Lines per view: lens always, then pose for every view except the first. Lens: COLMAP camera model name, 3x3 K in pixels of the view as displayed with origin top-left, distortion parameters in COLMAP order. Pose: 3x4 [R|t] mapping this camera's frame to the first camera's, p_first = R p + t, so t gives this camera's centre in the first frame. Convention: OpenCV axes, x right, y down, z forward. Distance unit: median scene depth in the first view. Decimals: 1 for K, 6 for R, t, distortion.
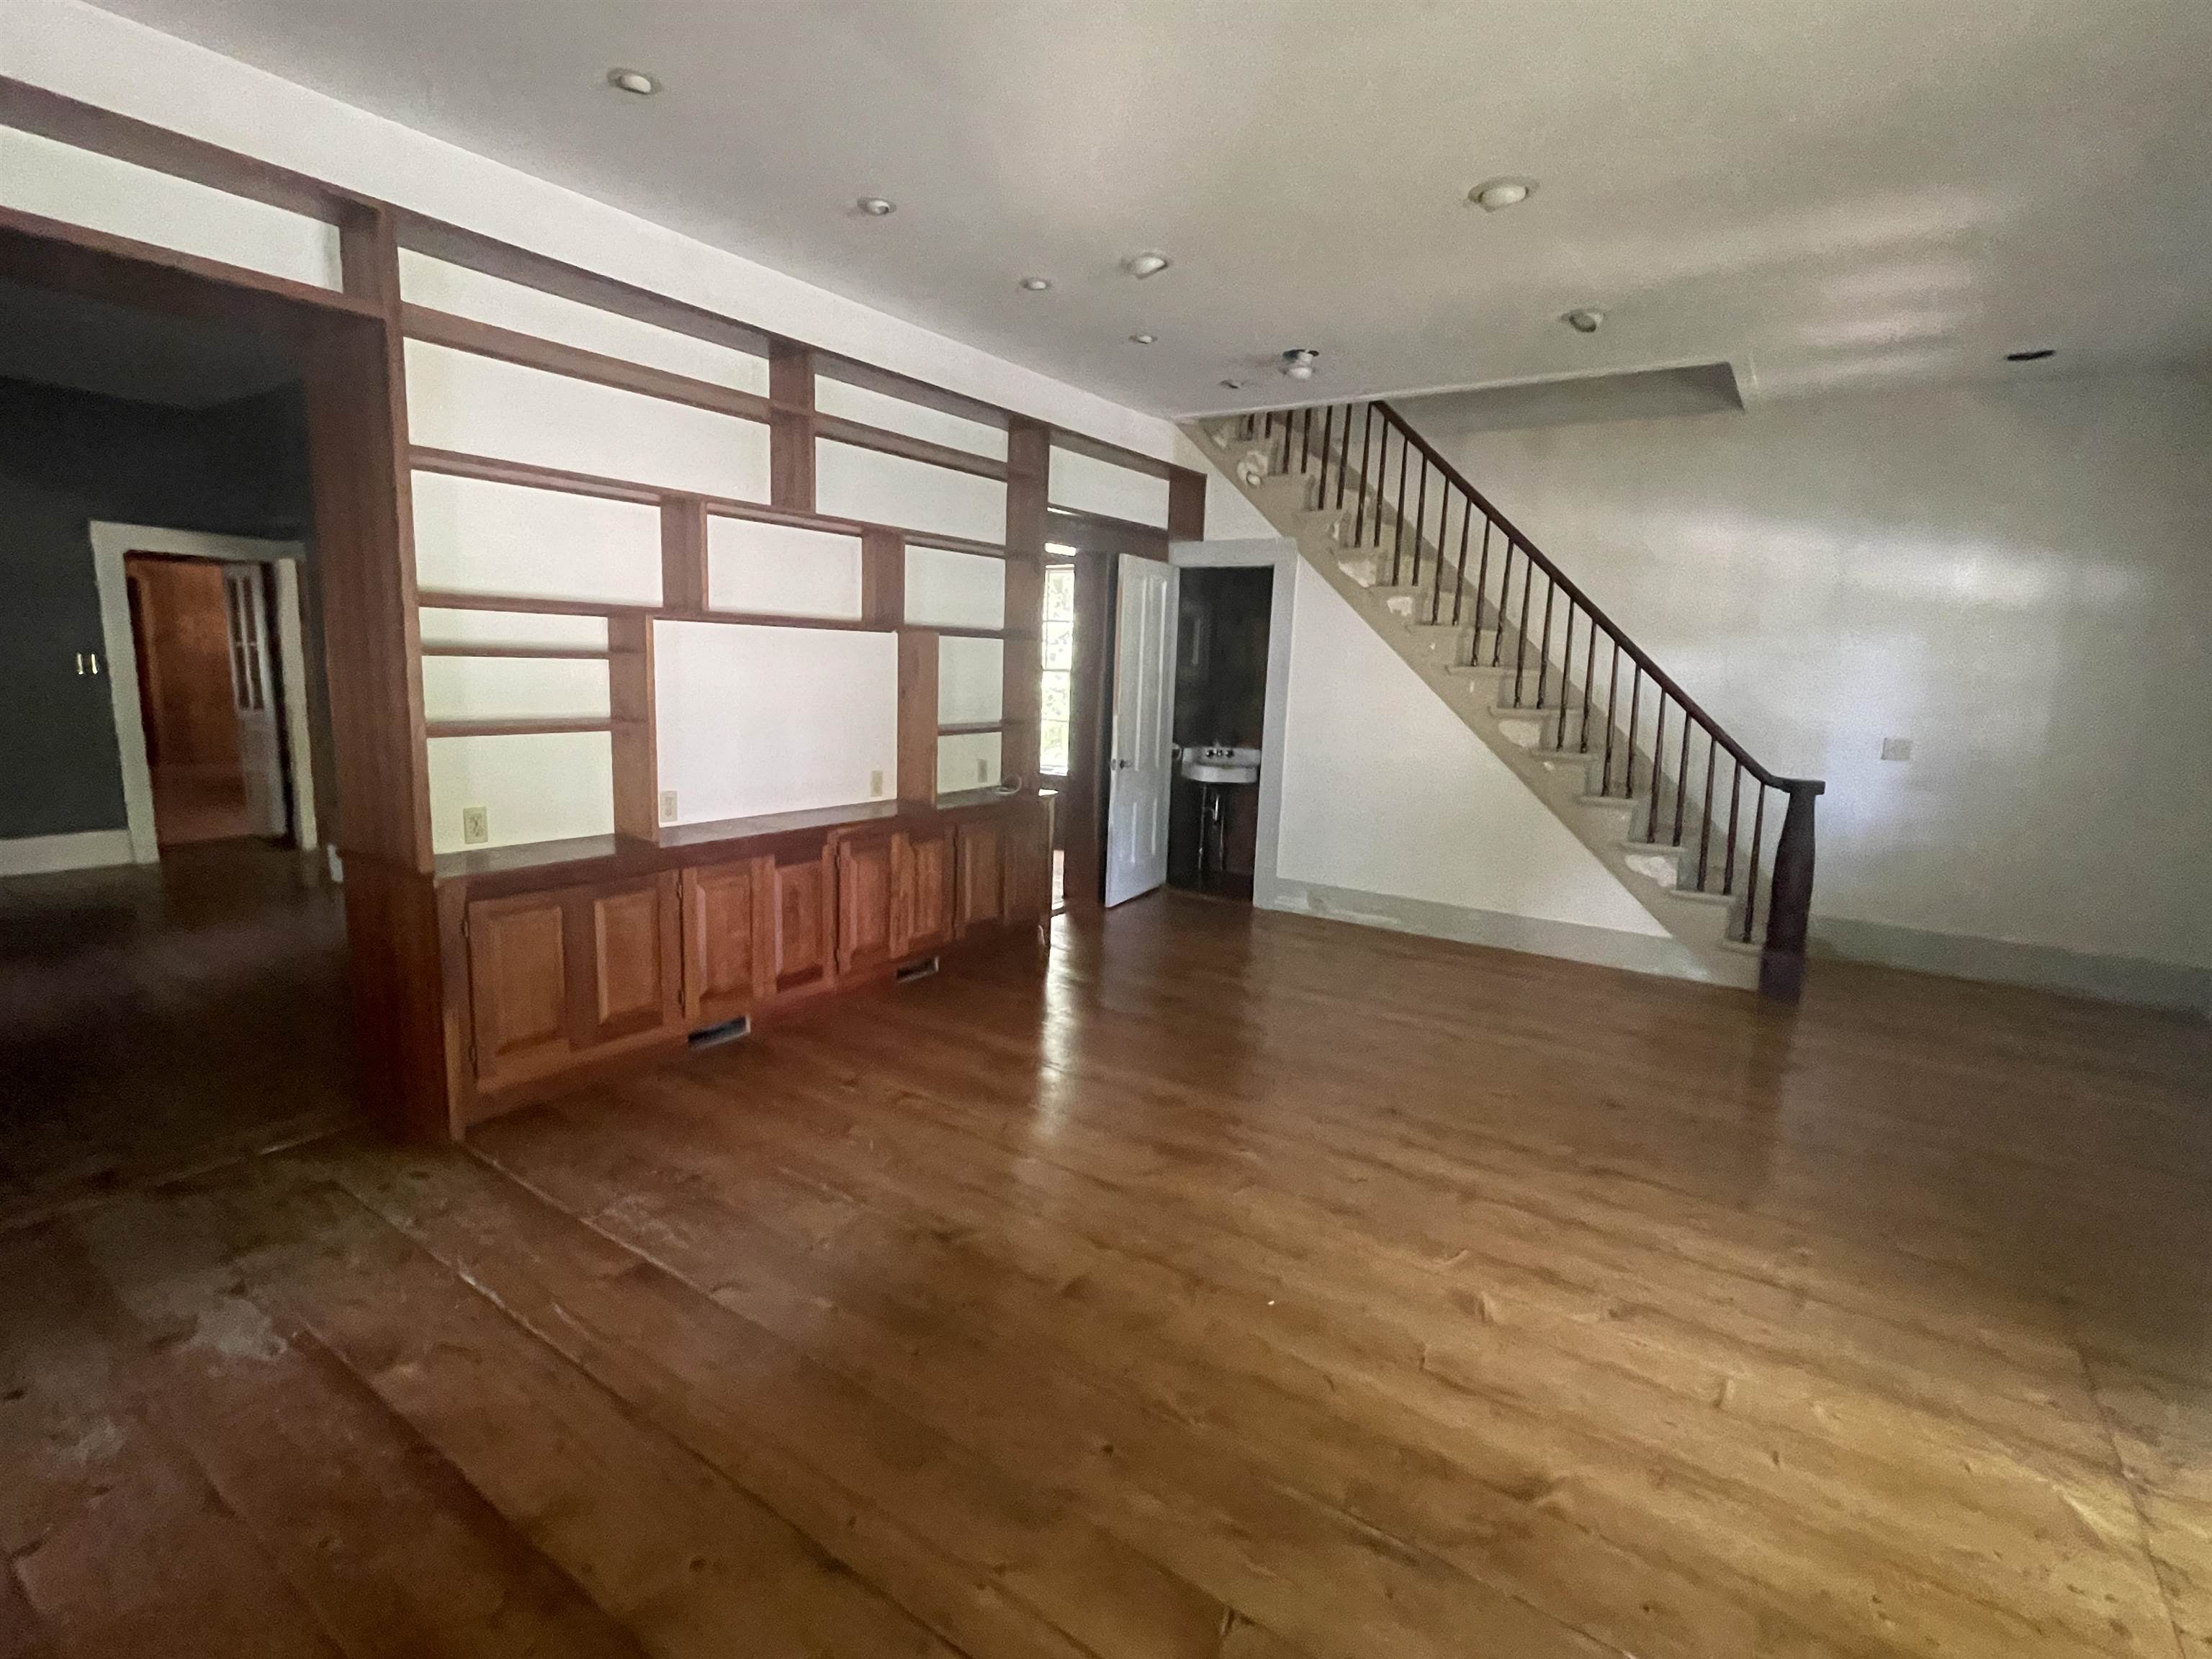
lens RADIAL K [[1039.9, 0, 1092.6], [0, 1039.9, 832.4], [0, 0, 1]] dist [0.000202, -0.000172]
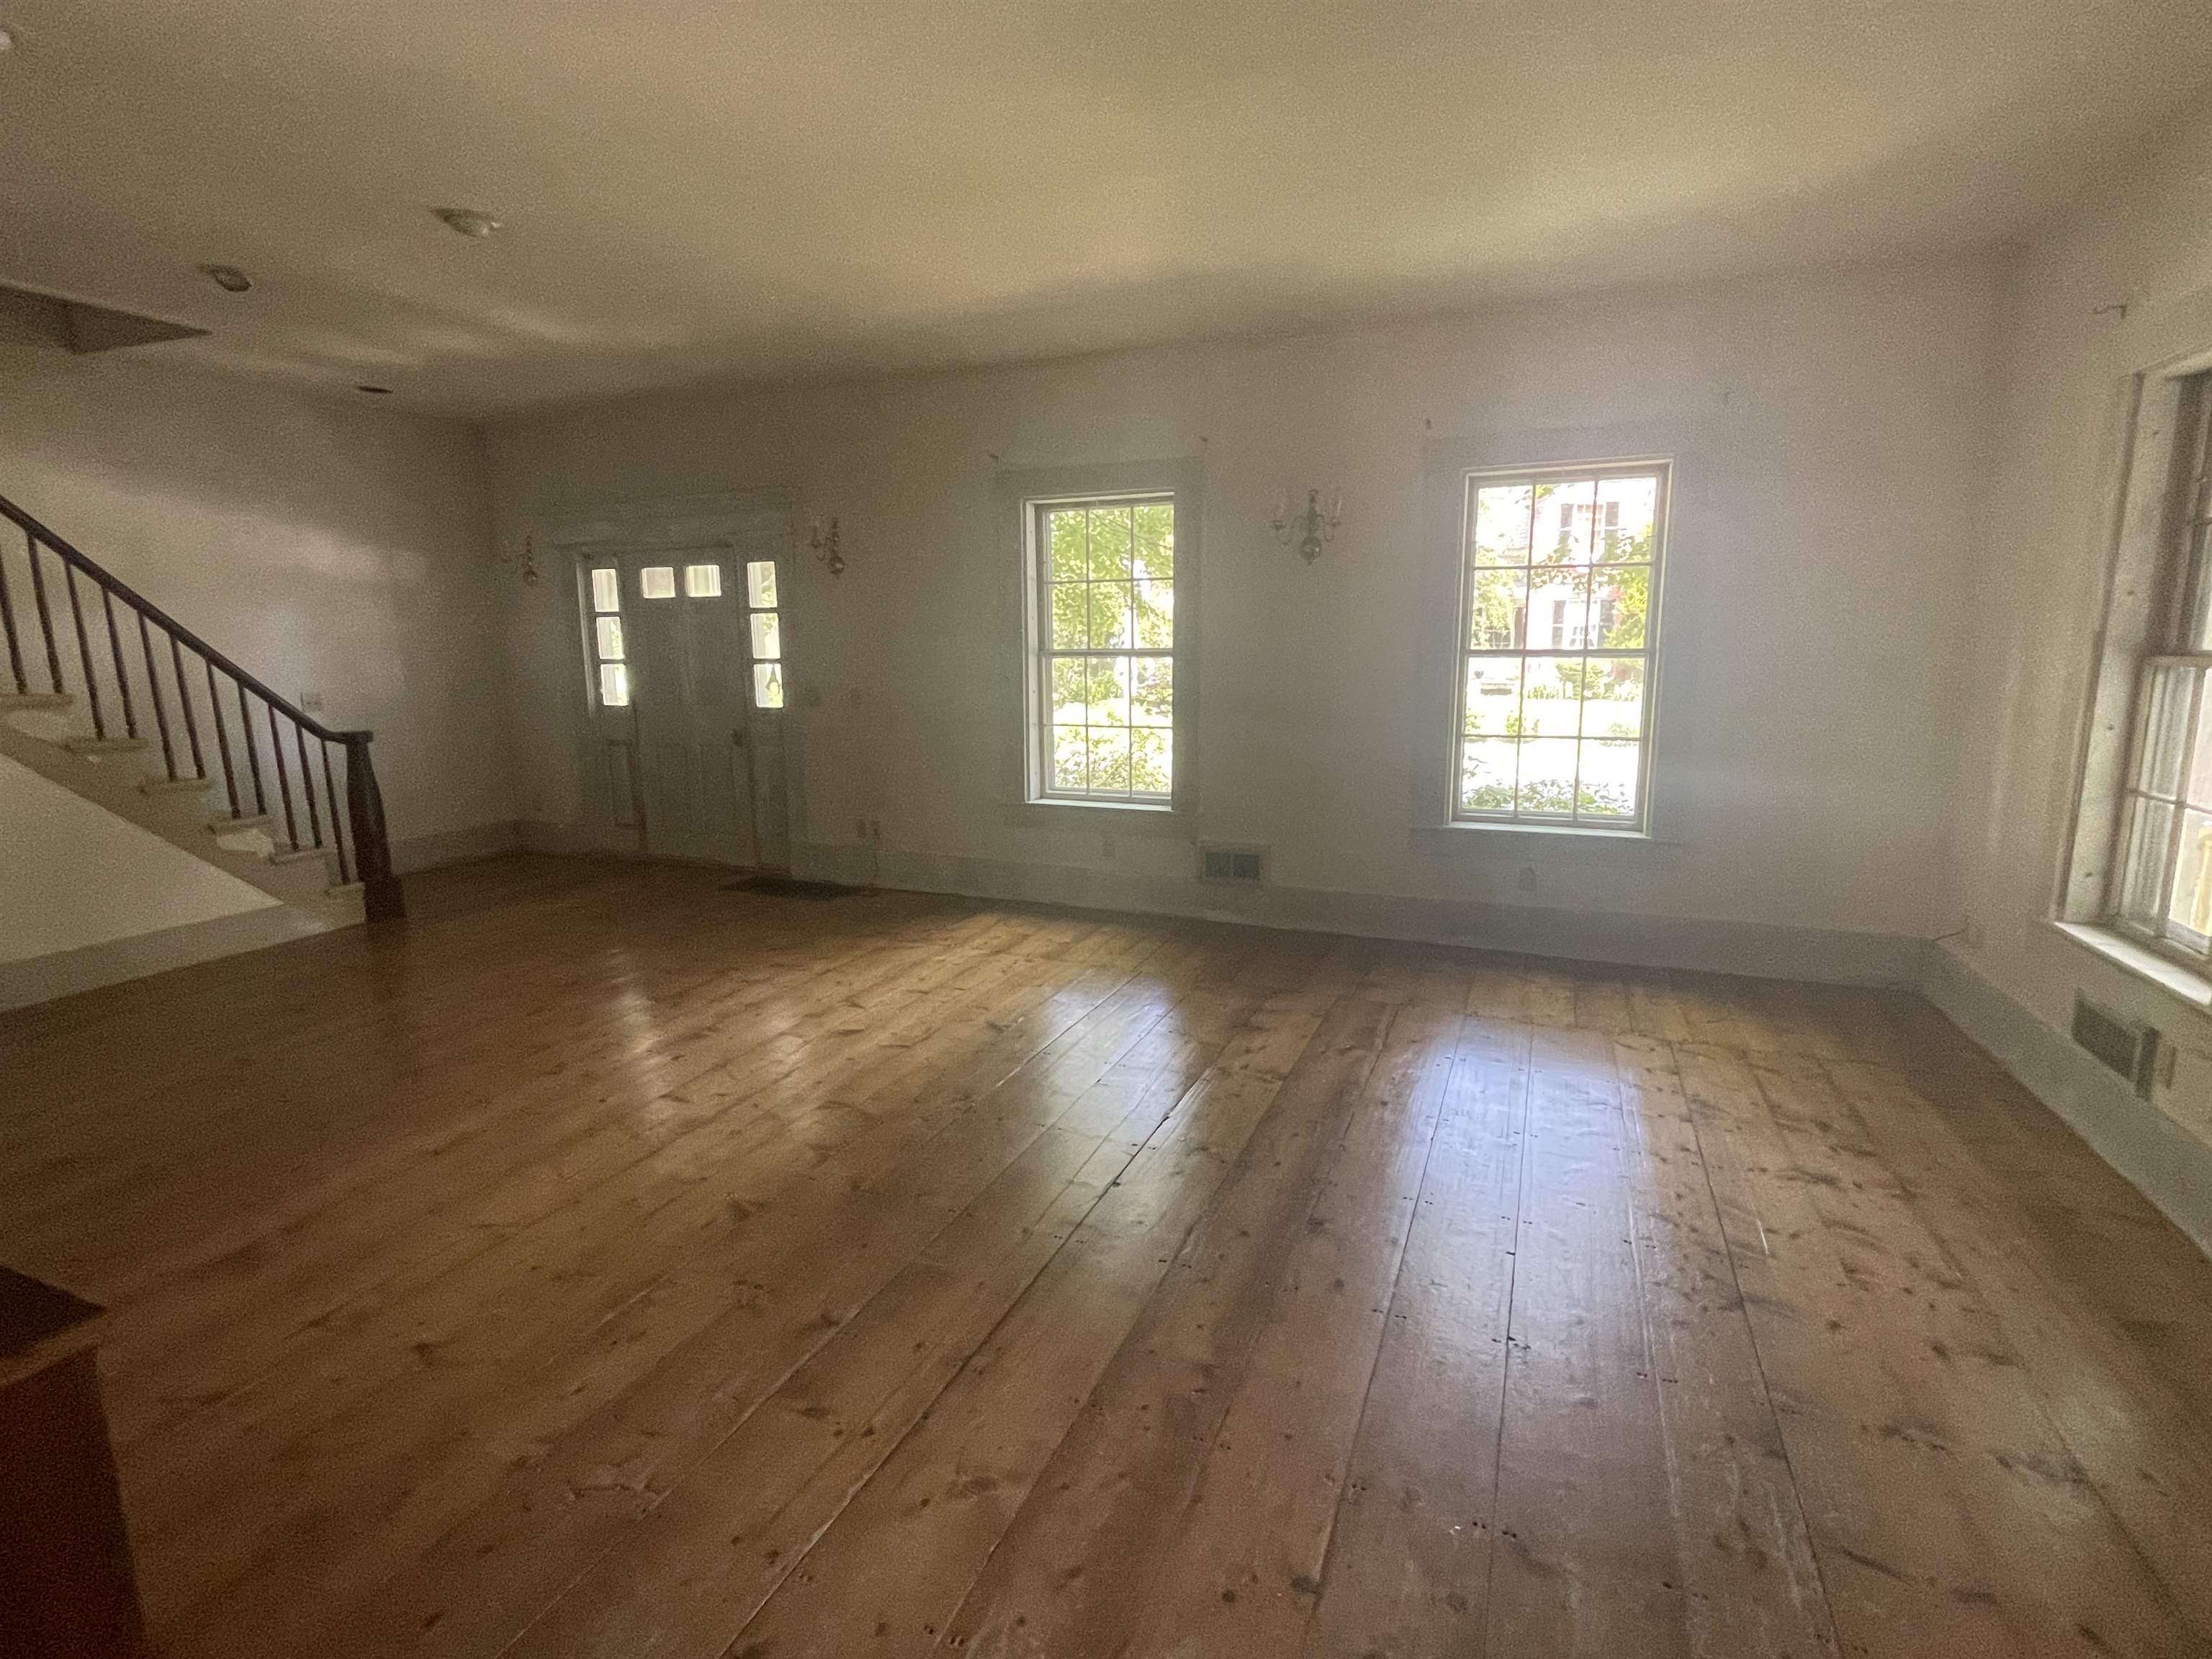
lens RADIAL K [[1039.9, 0, 1103.2], [0, 1039.9, 822.5], [0, 0, 1]] dist [0.000202, -0.000172]
pose [[-0.195978, -0.202988, 0.959369, -0.579948], [0.163550, 0.957871, 0.236080, -0.086355], [-0.966873, 0.203171, -0.154523, 0.383218]]
